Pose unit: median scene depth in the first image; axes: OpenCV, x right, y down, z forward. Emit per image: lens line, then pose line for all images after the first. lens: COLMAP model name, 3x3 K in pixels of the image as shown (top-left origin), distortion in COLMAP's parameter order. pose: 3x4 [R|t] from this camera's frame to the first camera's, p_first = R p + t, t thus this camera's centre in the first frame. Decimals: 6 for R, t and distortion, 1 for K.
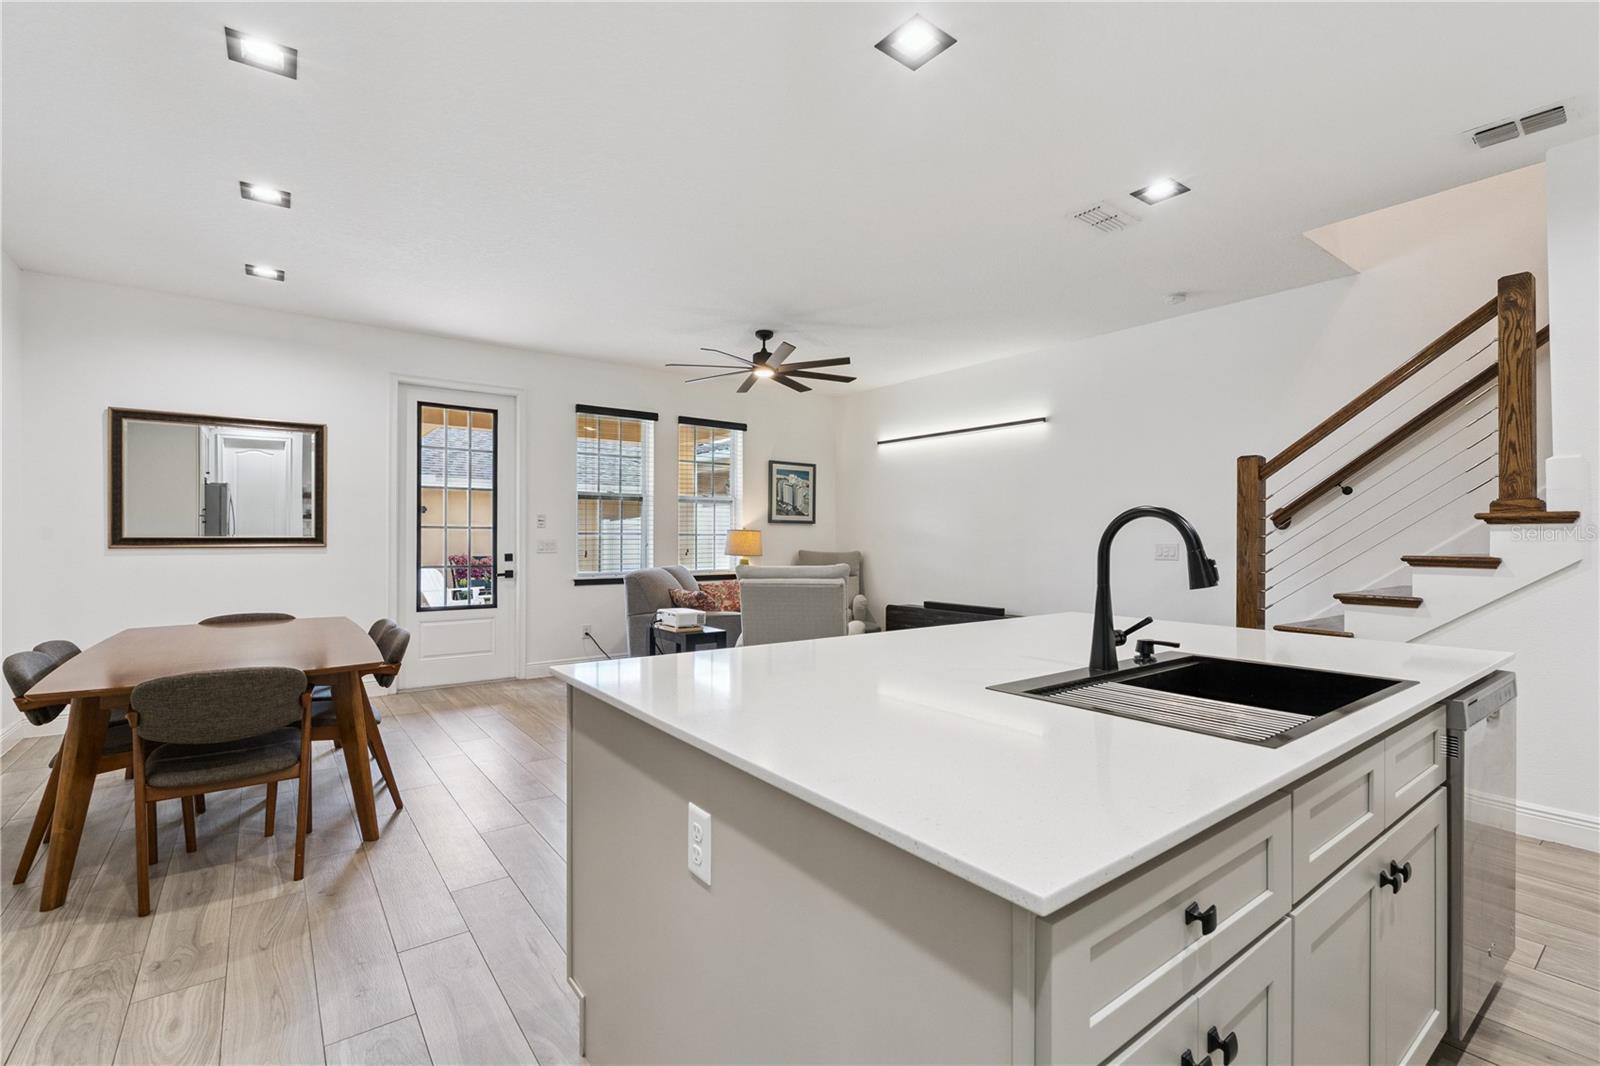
lens RADIAL K [[713.0, 0, 802.7], [0, 713.0, 536.9], [0, 0, 1]] dist [-0.001580, -0.000110]
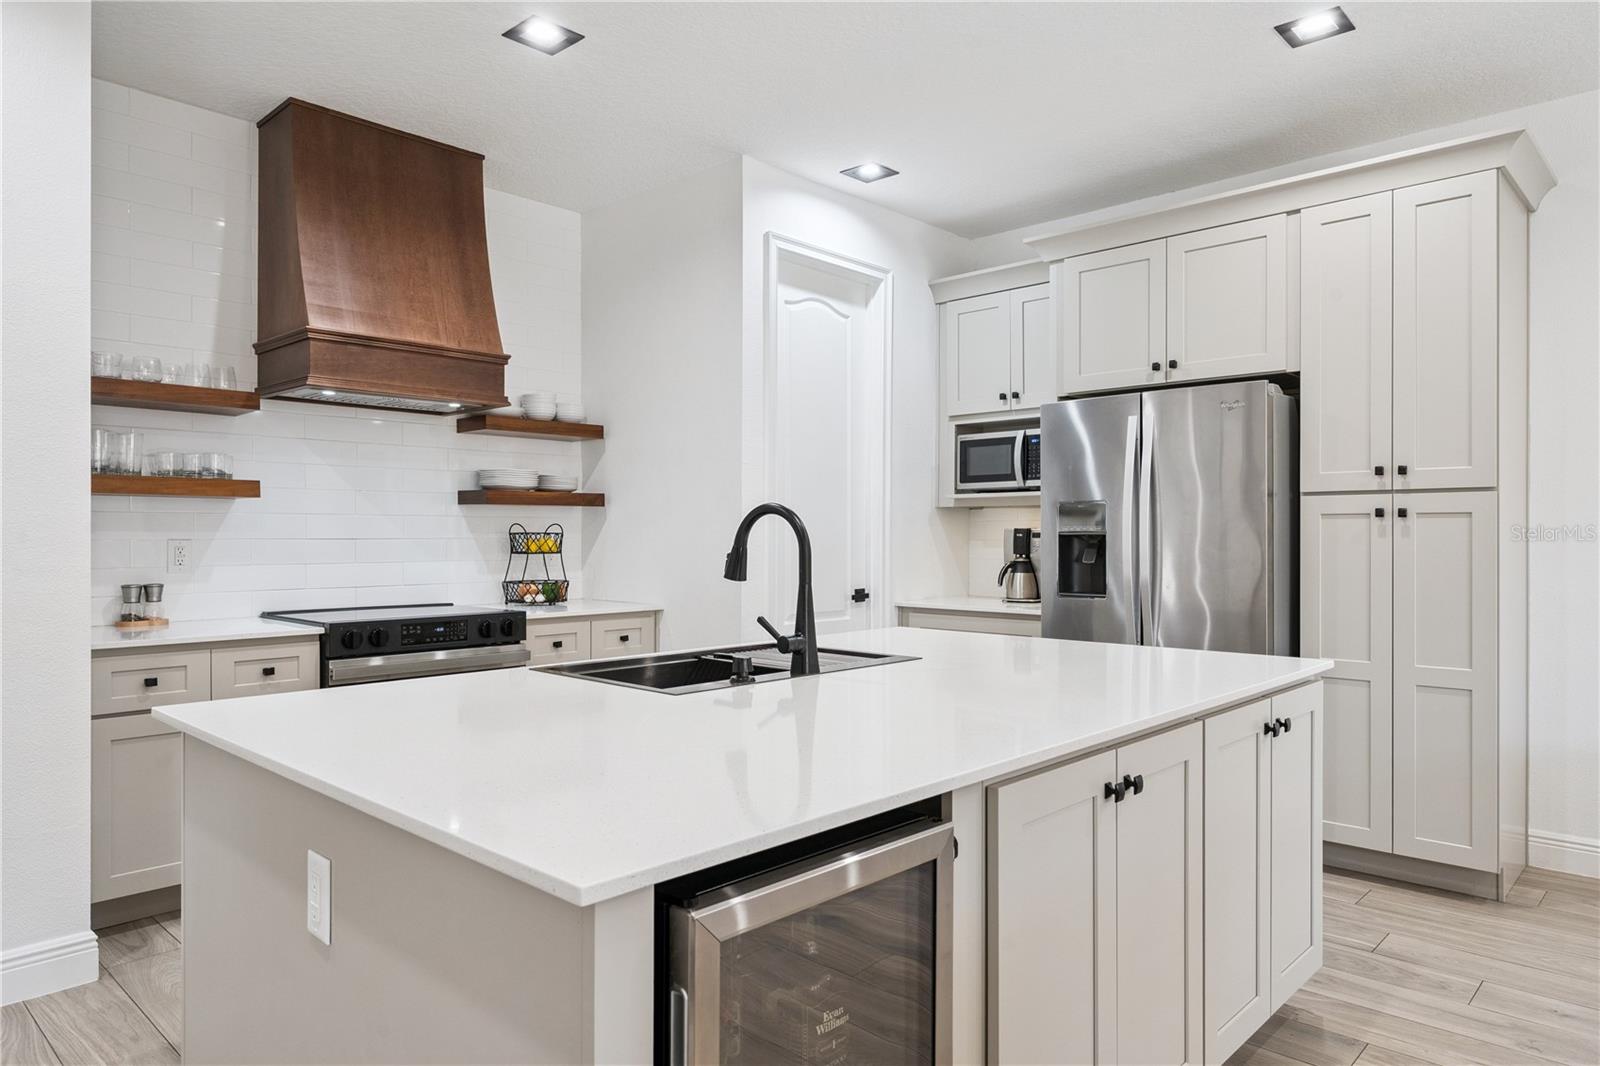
lens RADIAL K [[1015.0, 0, 800.0], [0, 1015.0, 533.0], [0, 0, 1]] dist [-0.002540, -0.001008]
pose [[-0.985862, -0.002901, -0.167536, 0.196392], [-0.002578, 0.999994, -0.002147, 0.000429], [0.167542, -0.001685, -0.985864, 0.693253]]
